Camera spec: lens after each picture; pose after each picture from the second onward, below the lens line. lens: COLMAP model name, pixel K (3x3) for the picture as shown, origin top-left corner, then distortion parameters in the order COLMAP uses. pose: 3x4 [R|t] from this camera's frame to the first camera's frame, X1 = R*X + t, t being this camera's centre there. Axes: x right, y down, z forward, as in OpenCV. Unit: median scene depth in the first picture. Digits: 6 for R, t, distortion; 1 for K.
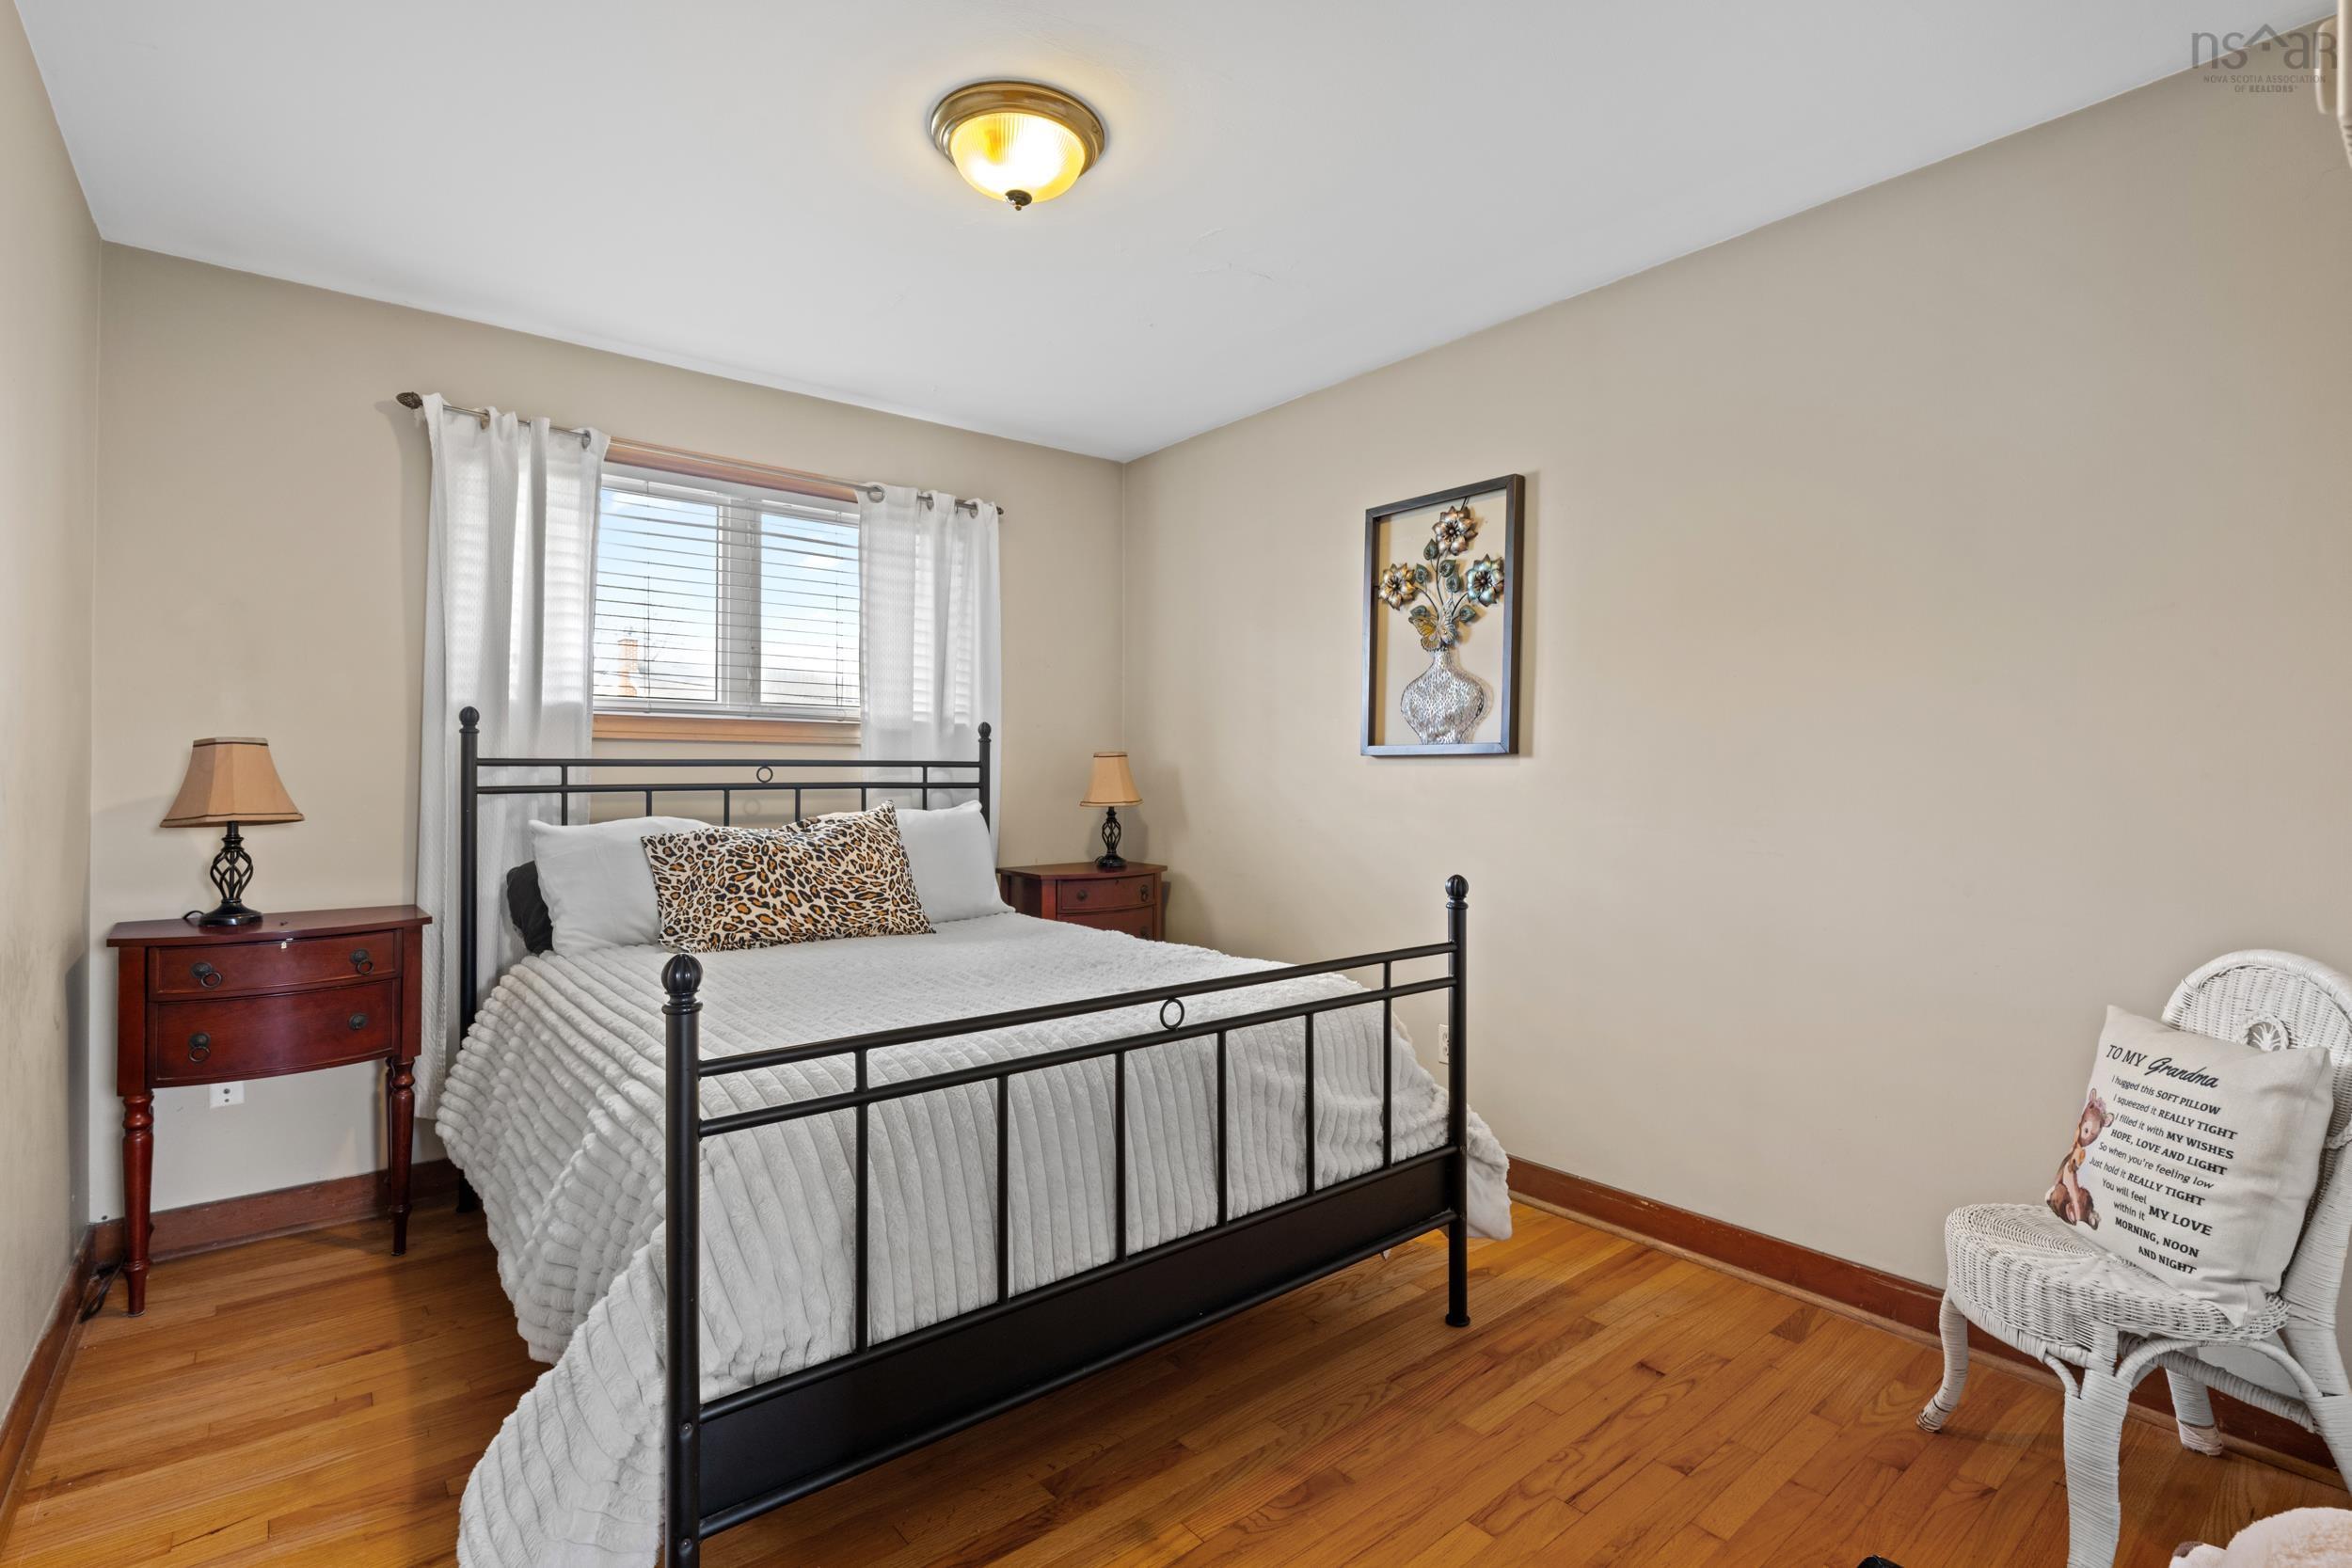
lens RADIAL K [[1102.0, 0, 1176.5], [0, 1102.0, 780.2], [0, 0, 1]] dist [0.000007, -0.000047]
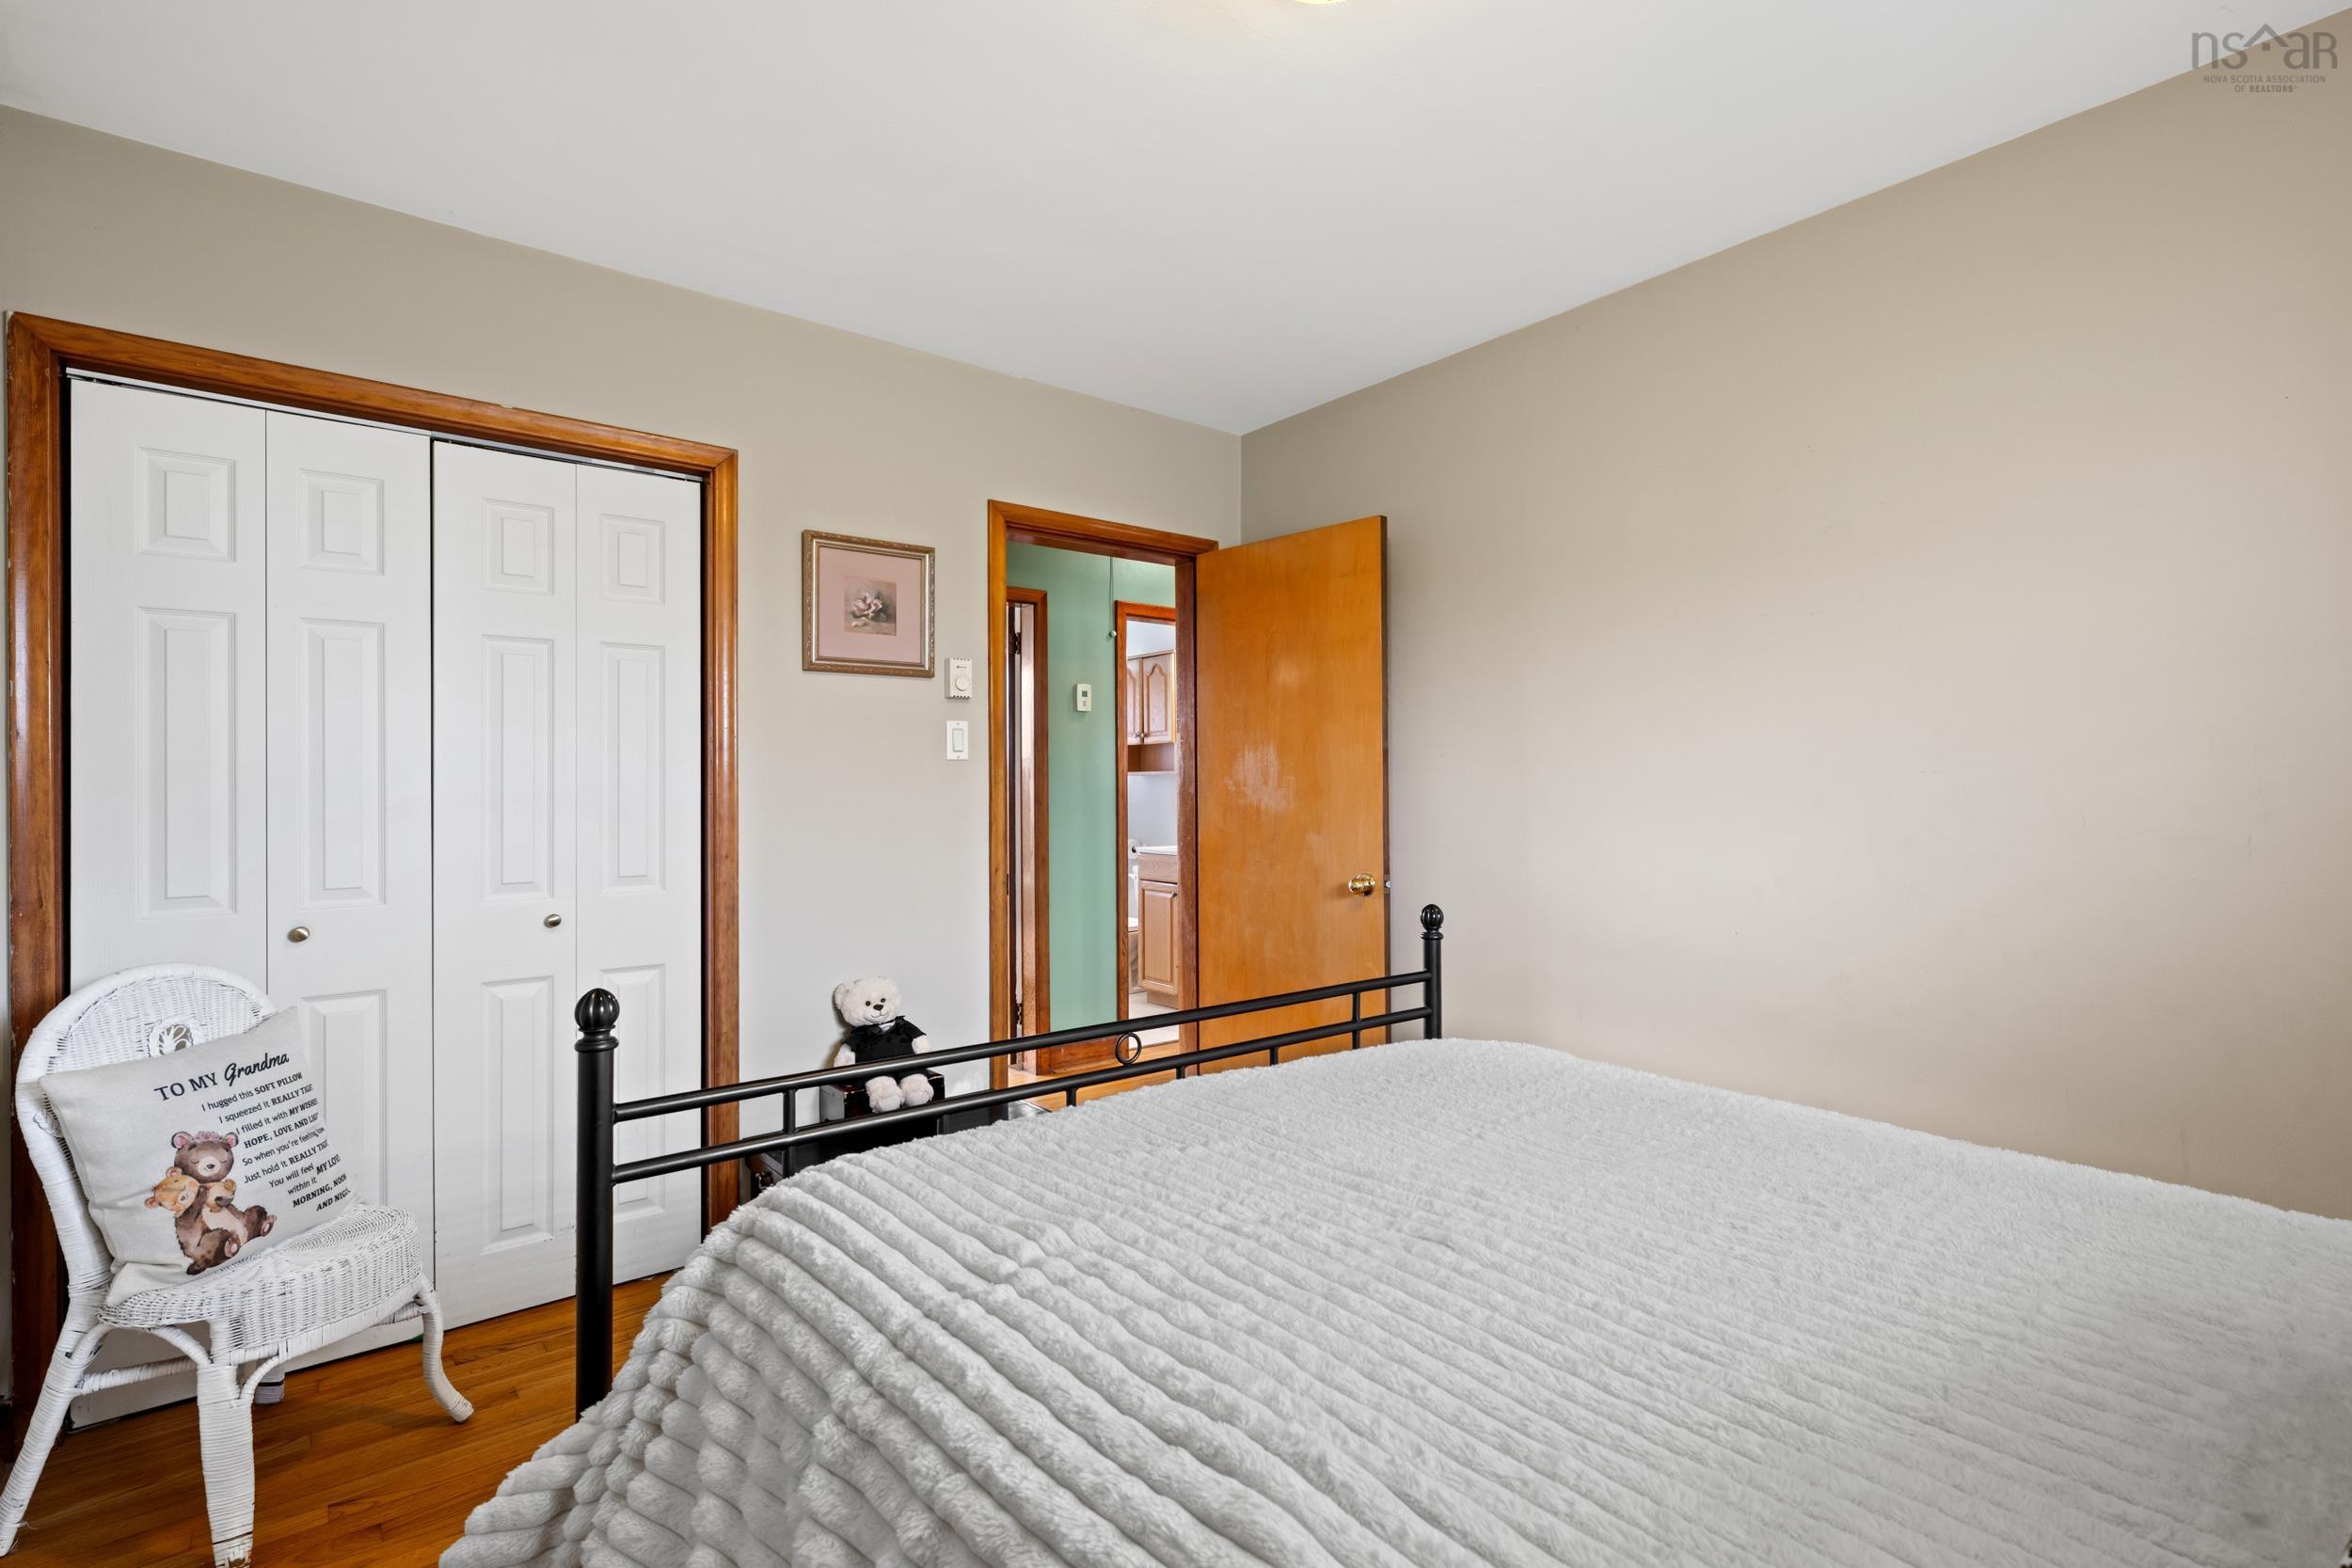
lens RADIAL K [[1053.7, 0, 1175.9], [0, 1053.7, 786.6], [0, 0, 1]] dist [-0.006456, 0.001605]
pose [[-0.999972, 0.000751, -0.007474, -0.040240], [0.000787, 0.999988, -0.004897, -0.020480], [0.007471, -0.004903, -0.999960, 2.057267]]
